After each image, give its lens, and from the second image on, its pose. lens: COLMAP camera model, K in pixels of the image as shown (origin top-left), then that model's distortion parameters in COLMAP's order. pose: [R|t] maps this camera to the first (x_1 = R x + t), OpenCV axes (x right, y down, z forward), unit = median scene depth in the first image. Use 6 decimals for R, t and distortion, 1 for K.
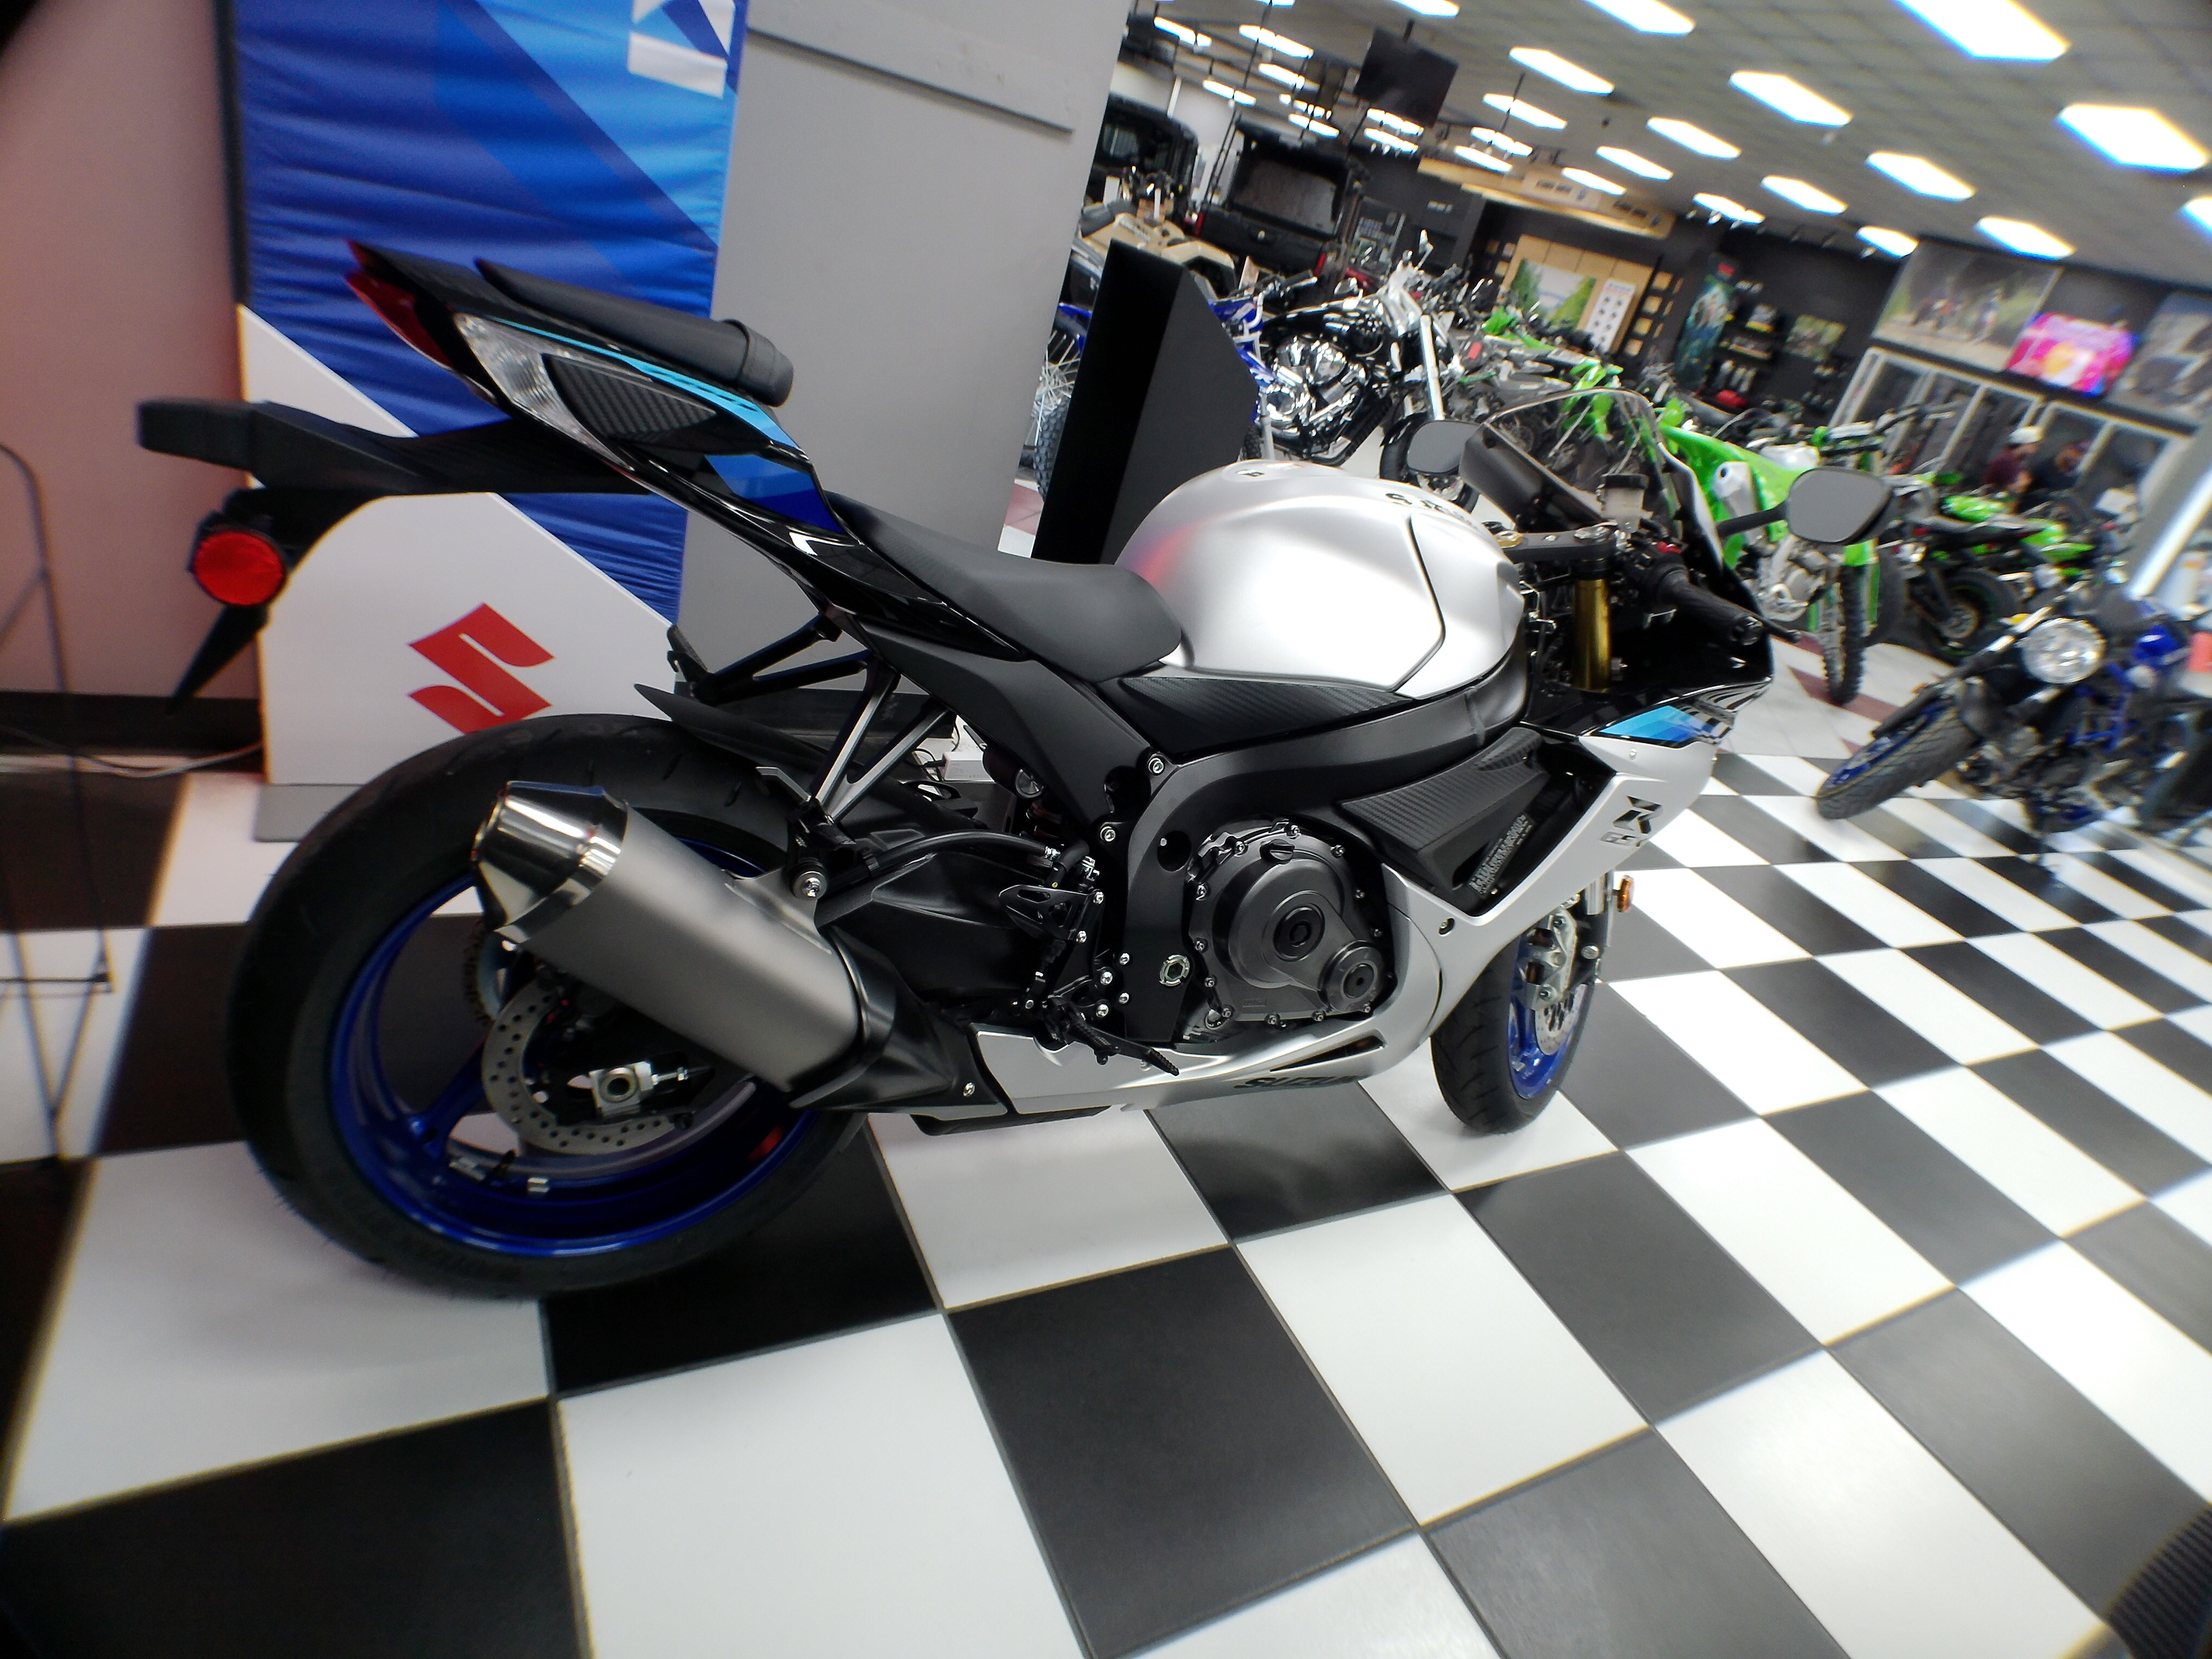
lens RADIAL K [[1207.5, 0, 1109.5], [0, 1207.5, 822.6], [0, 0, 1]] dist [-0.044248, 0.015569]
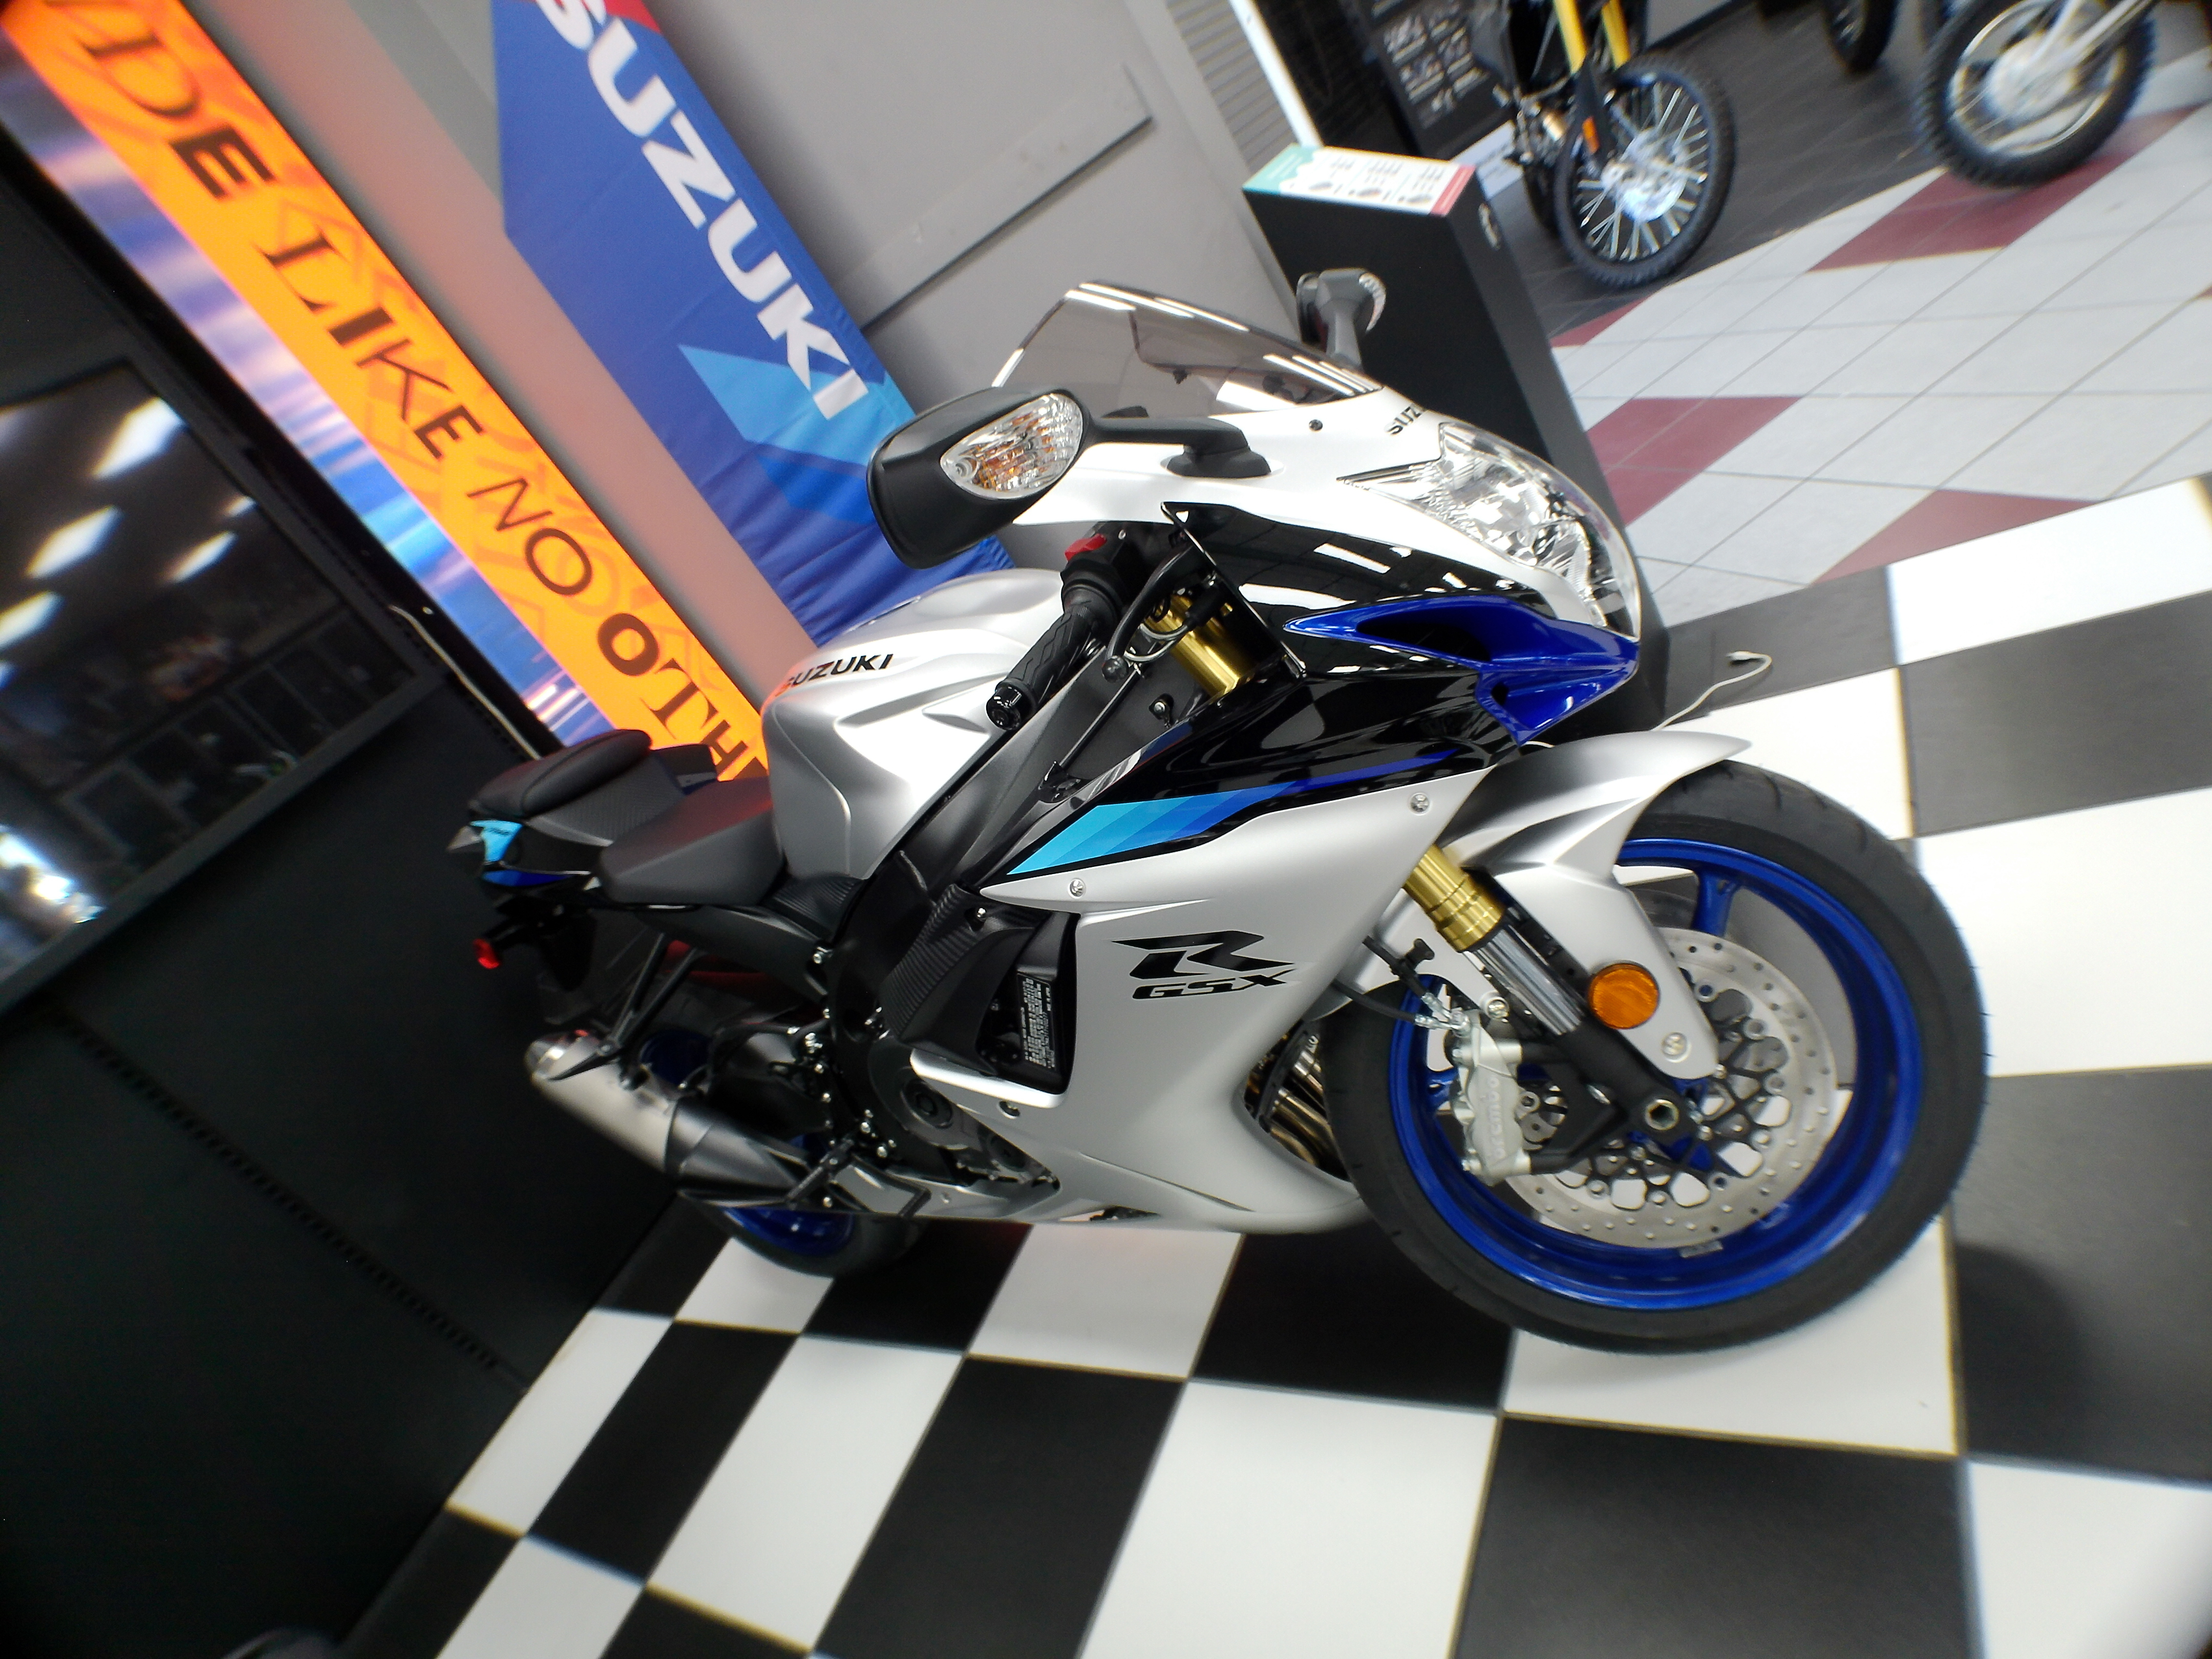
lens RADIAL K [[1207.5, 0, 1109.5], [0, 1207.5, 822.6], [0, 0, 1]] dist [-0.044248, 0.015569]
pose [[0.329201, -0.092141, -0.939753, 1.046273], [0.237103, 0.971408, -0.012186, -0.079256], [0.914007, -0.218806, 0.341636, 0.753515]]
